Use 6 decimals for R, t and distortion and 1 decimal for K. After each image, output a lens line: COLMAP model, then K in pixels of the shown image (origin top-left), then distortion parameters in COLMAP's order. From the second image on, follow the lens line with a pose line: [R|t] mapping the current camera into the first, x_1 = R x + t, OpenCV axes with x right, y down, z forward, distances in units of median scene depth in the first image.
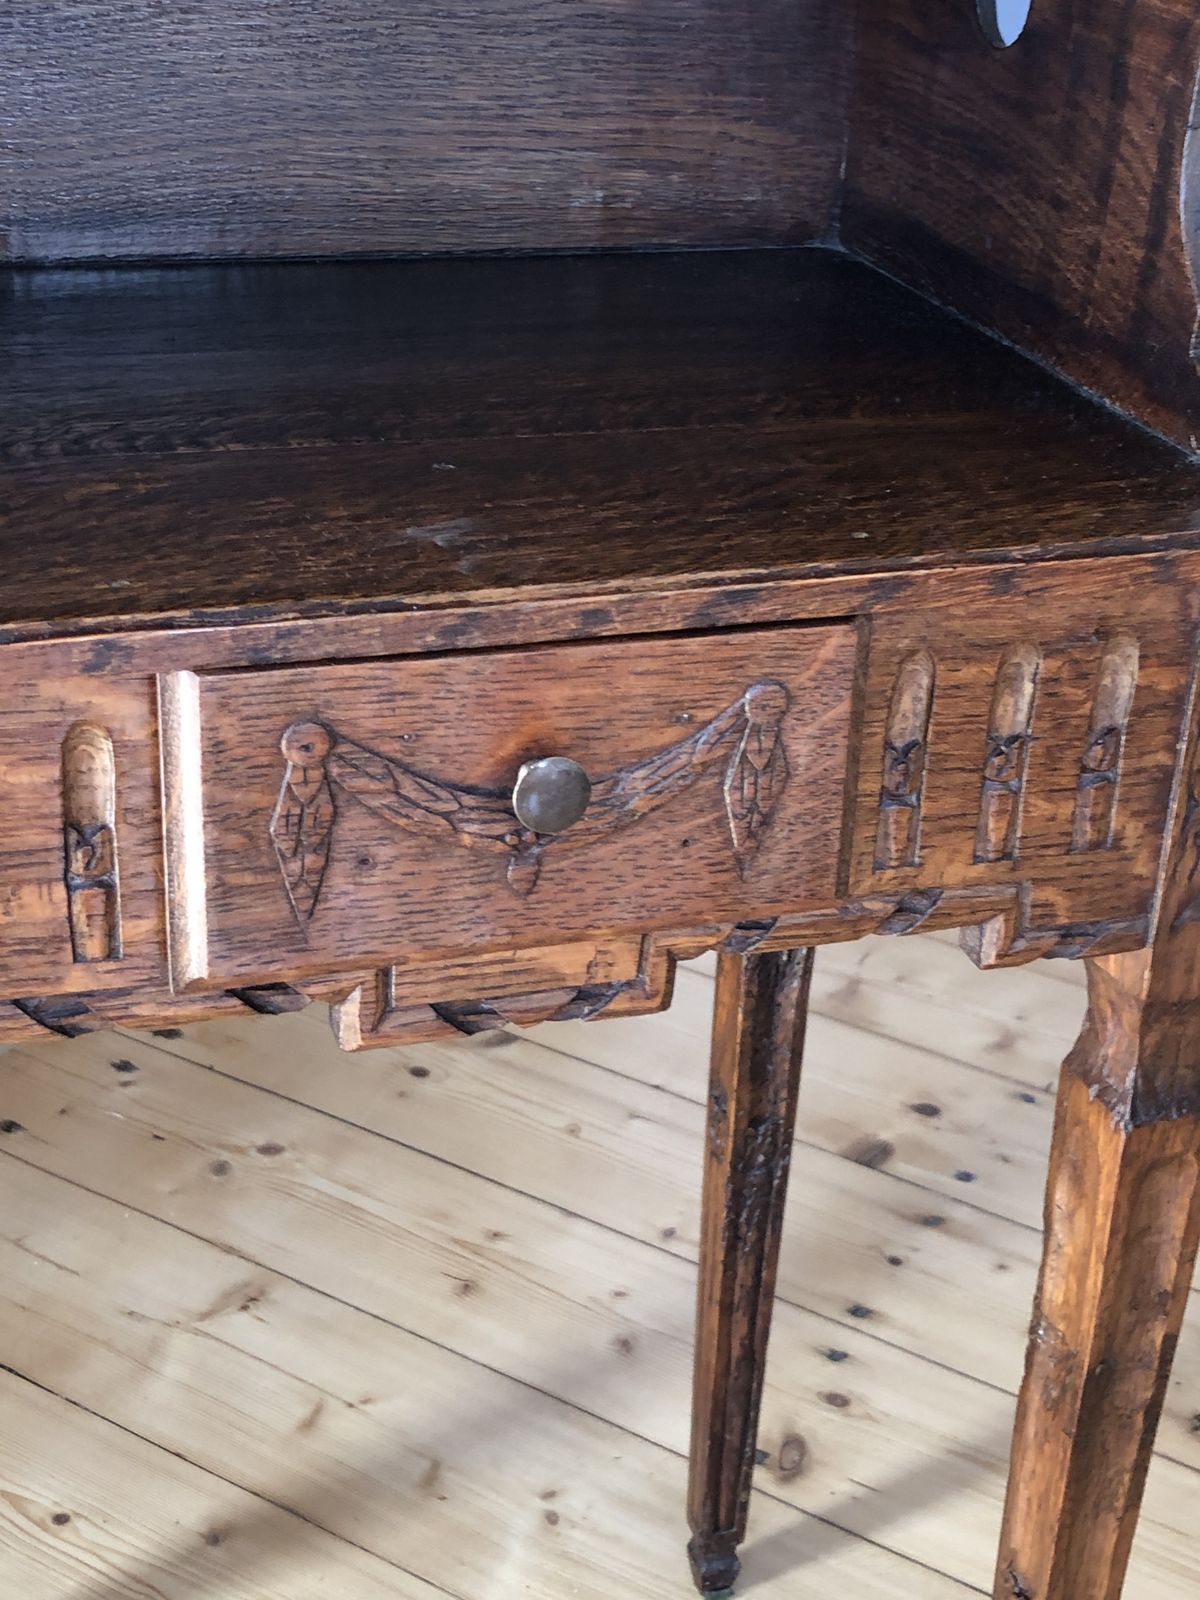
lens RADIAL K [[2371.8, 0, 634.6], [0, 2371.8, 790.3], [0, 0, 1]] dist [0.154949, -0.632067]
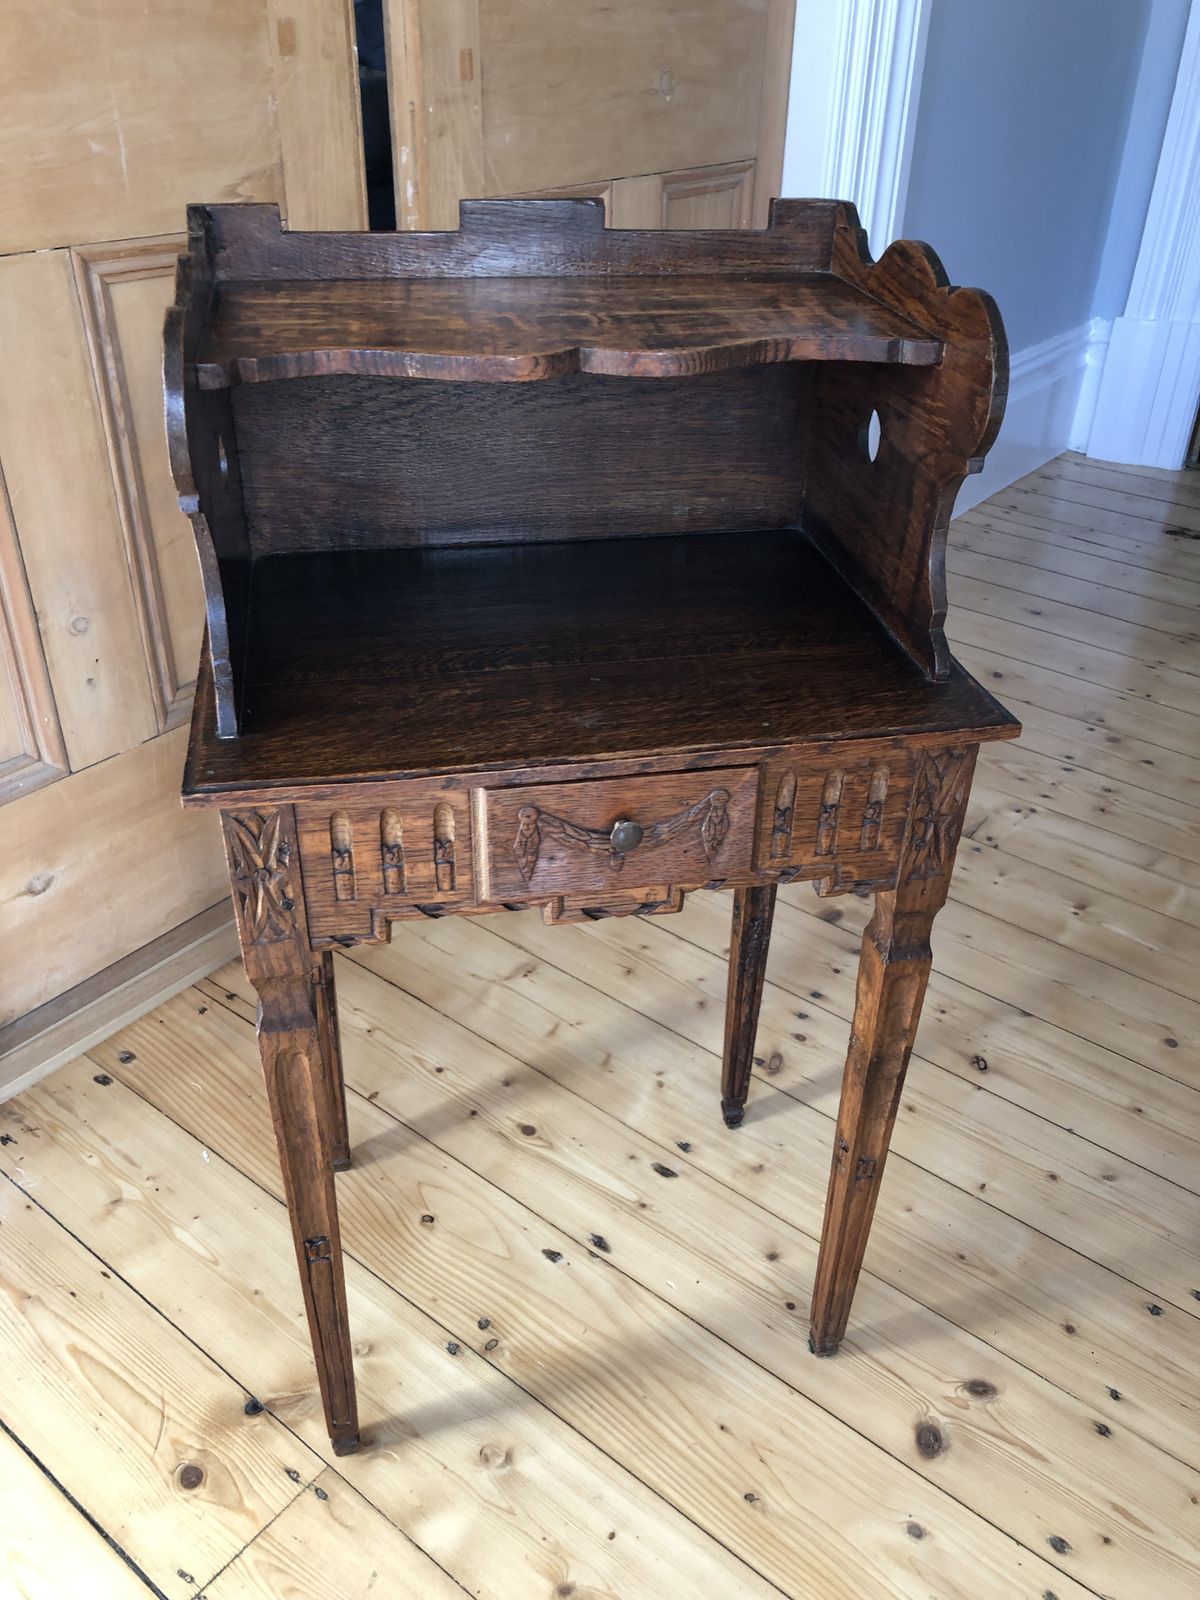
lens RADIAL K [[1326.8, 0, 600.0], [0, 1326.8, 800.0], [0, 0, 1]] dist [0.081997, -0.001438]
pose [[0.991113, 0.044044, -0.125520, 0.100397], [-0.028930, 0.992377, 0.119792, -0.185073], [0.129840, -0.115096, 0.984832, -0.327789]]
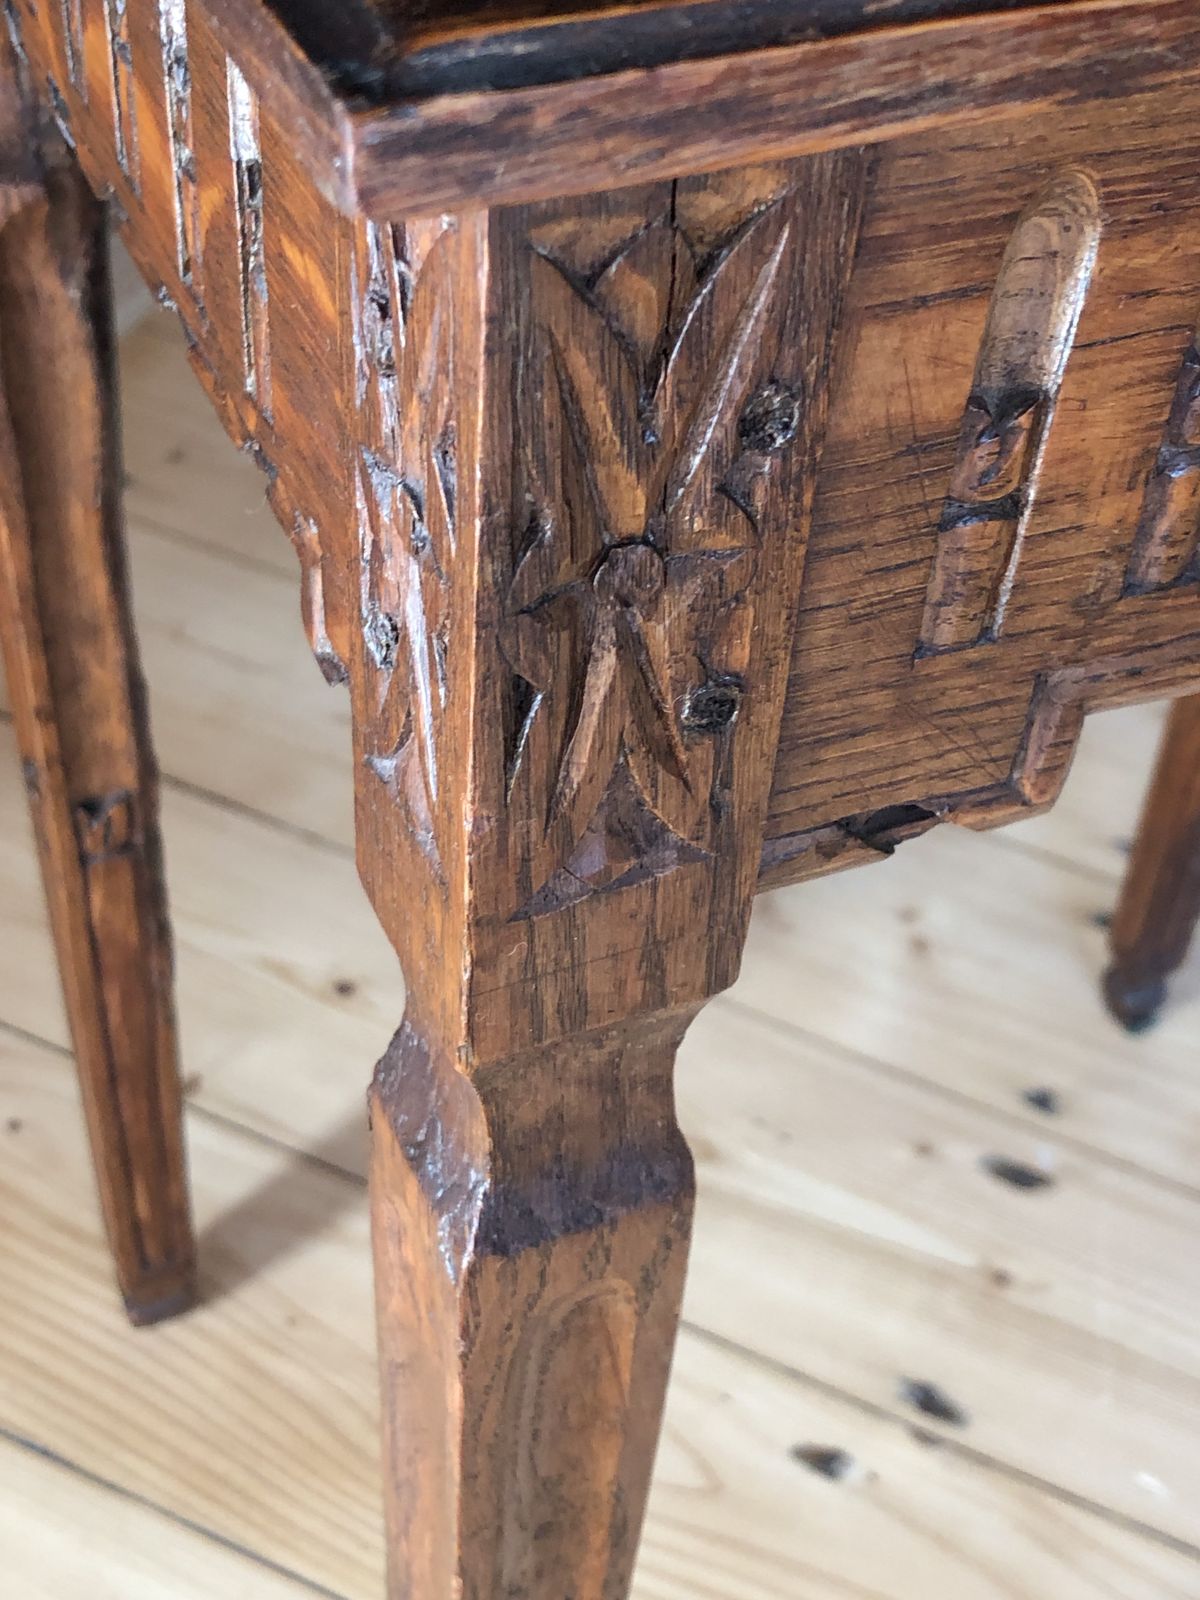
lens RADIAL K [[2371.8, 0, 634.6], [0, 2371.8, 790.3], [0, 0, 1]] dist [0.154949, -0.632067]
pose [[0.993666, -0.058731, 0.095806, -0.416622], [0.023826, 0.943283, 0.331132, -0.054662], [-0.109820, -0.326752, 0.938708, 0.470738]]
